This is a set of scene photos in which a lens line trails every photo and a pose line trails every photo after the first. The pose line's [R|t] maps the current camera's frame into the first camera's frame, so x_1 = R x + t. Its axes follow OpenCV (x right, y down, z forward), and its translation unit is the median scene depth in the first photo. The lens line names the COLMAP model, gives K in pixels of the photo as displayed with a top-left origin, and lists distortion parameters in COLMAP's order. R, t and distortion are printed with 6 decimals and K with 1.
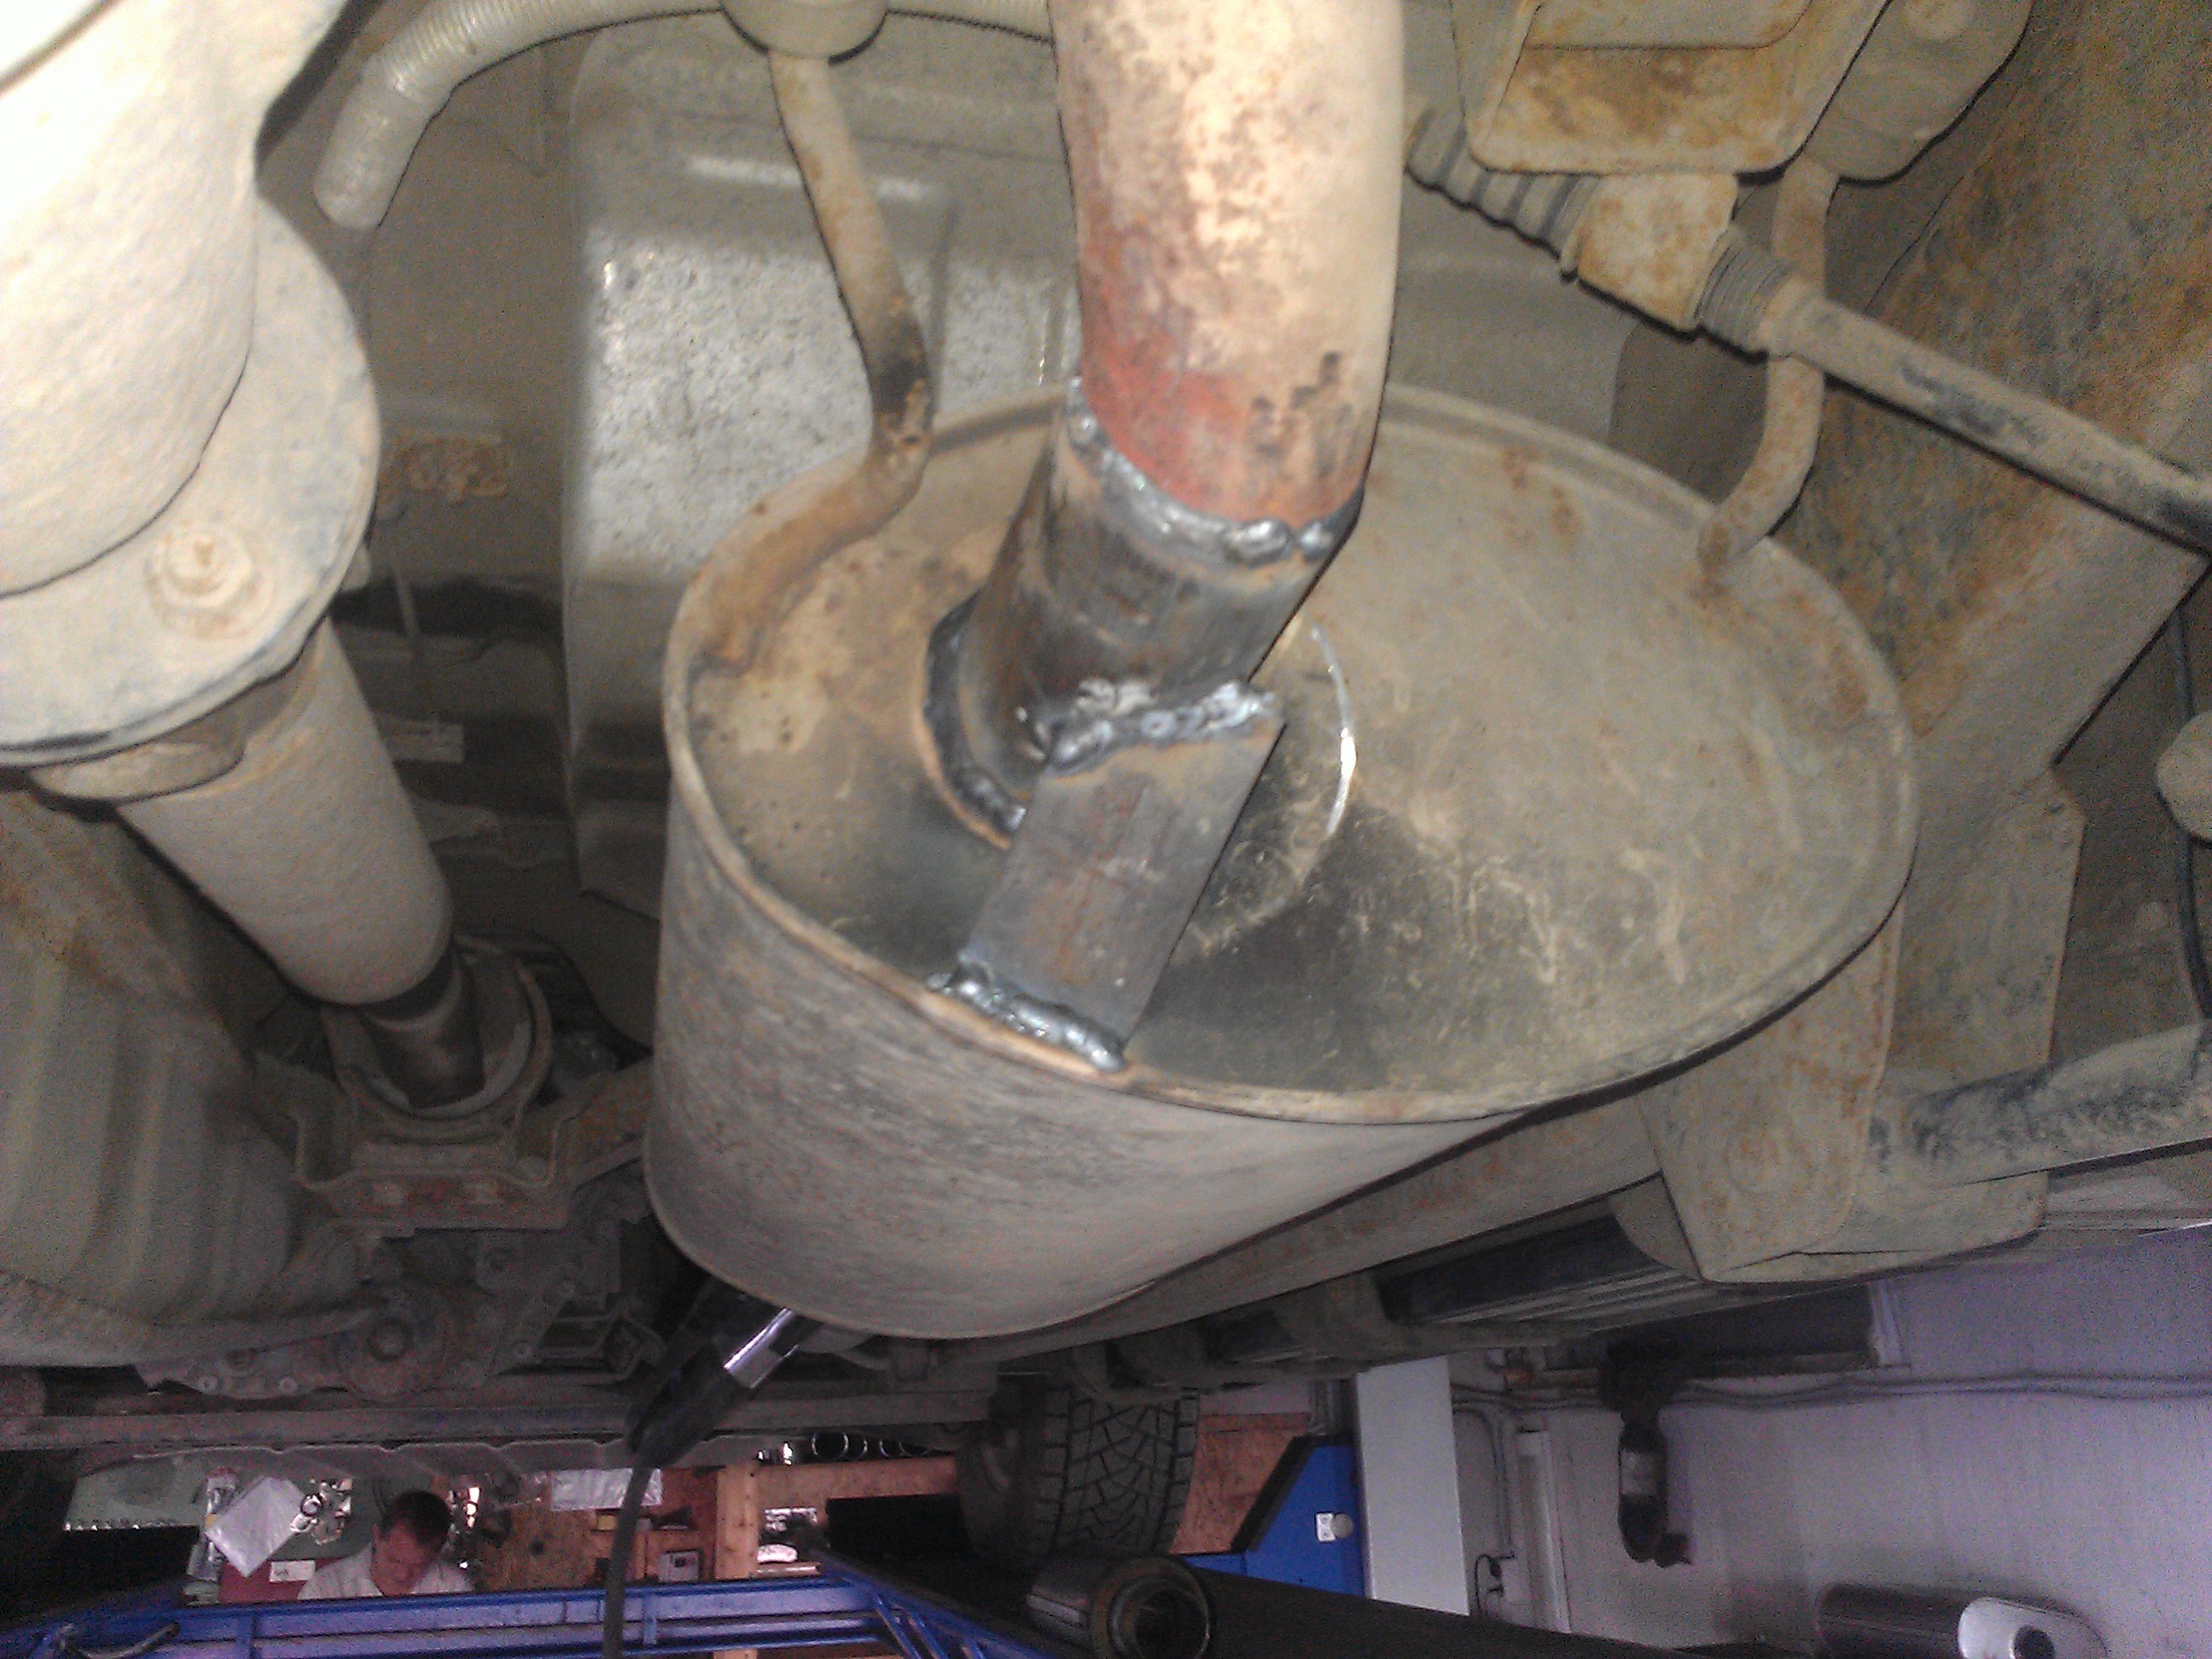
lens RADIAL K [[1852.3, 0, 1116.4], [0, 1852.3, 839.3], [0, 0, 1]] dist [-0.058928, 0.064459]
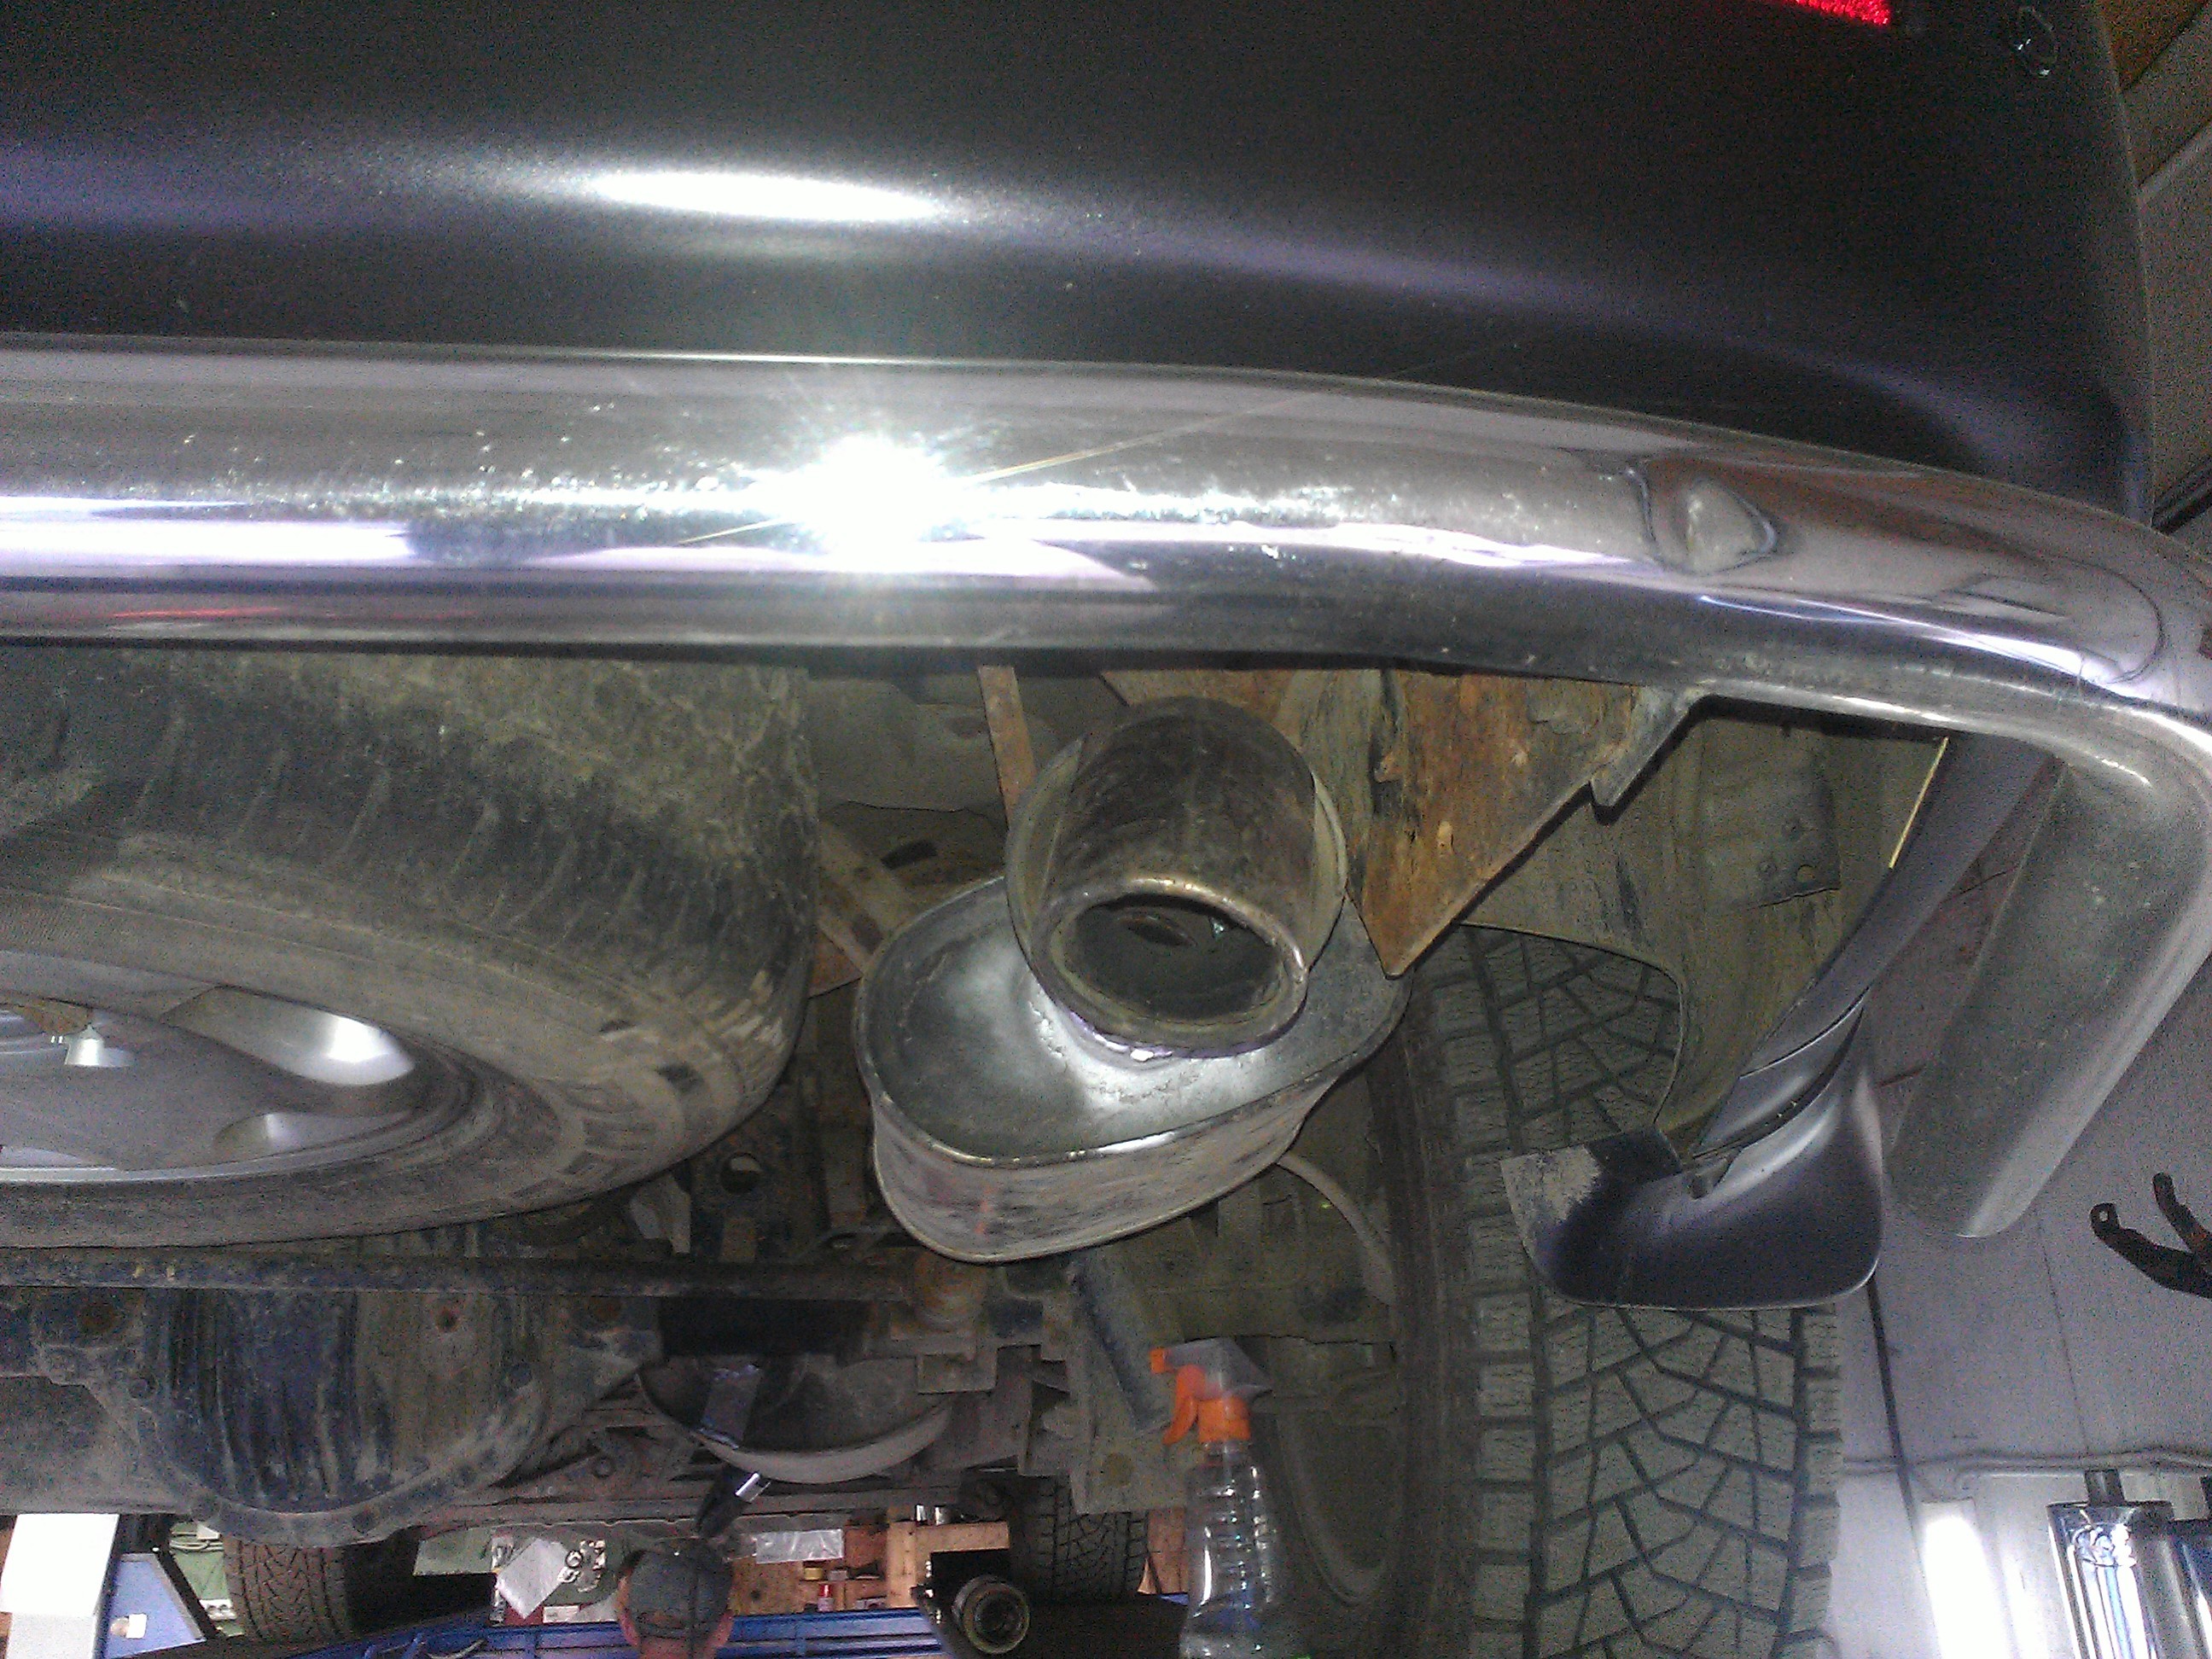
lens RADIAL K [[1852.3, 0, 1094.1], [0, 1852.3, 845.1], [0, 0, 1]] dist [-0.058928, 0.064459]
pose [[0.990859, -0.052814, -0.124133, 1.237427], [0.050066, 0.998429, -0.025157, -0.976110], [0.125266, 0.018712, 0.991947, -2.725069]]
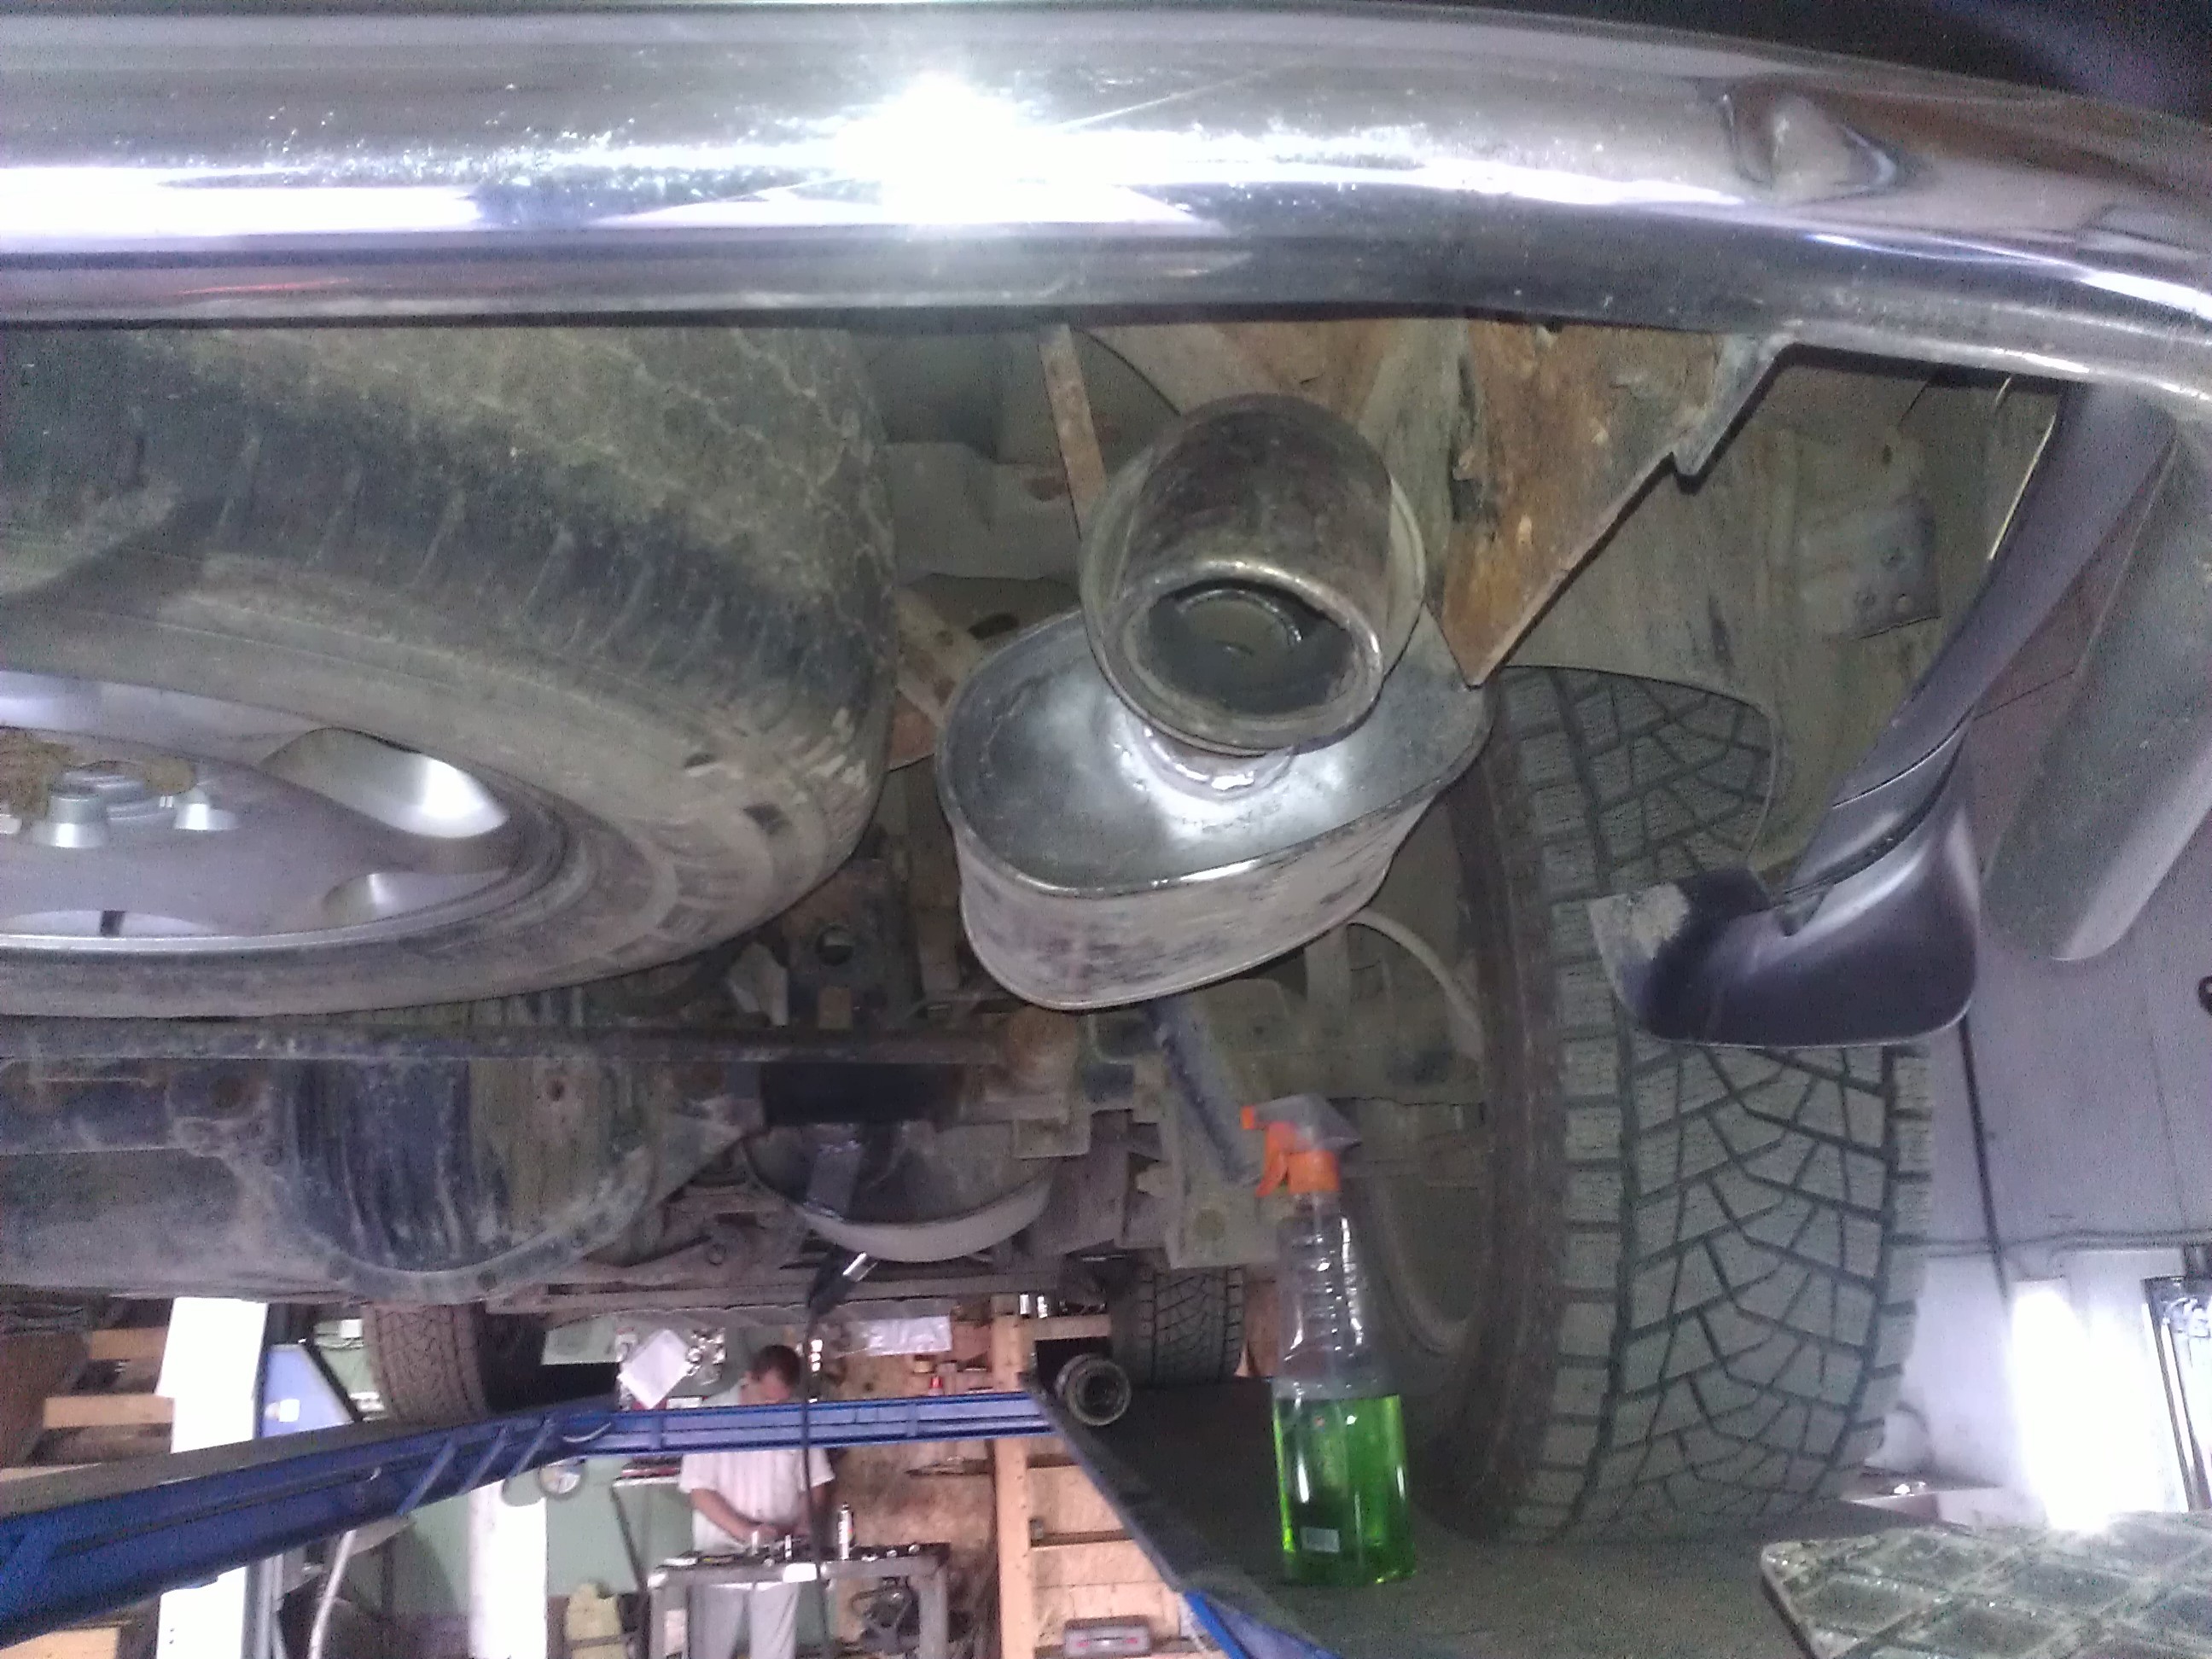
lens RADIAL K [[1852.3, 0, 1094.6], [0, 1852.3, 850.4], [0, 0, 1]] dist [-0.058928, 0.064459]
pose [[0.982353, -0.056985, -0.178143, 1.243032], [0.070950, 0.994803, 0.073028, -0.900473], [0.173056, -0.084378, 0.981291, -2.723171]]
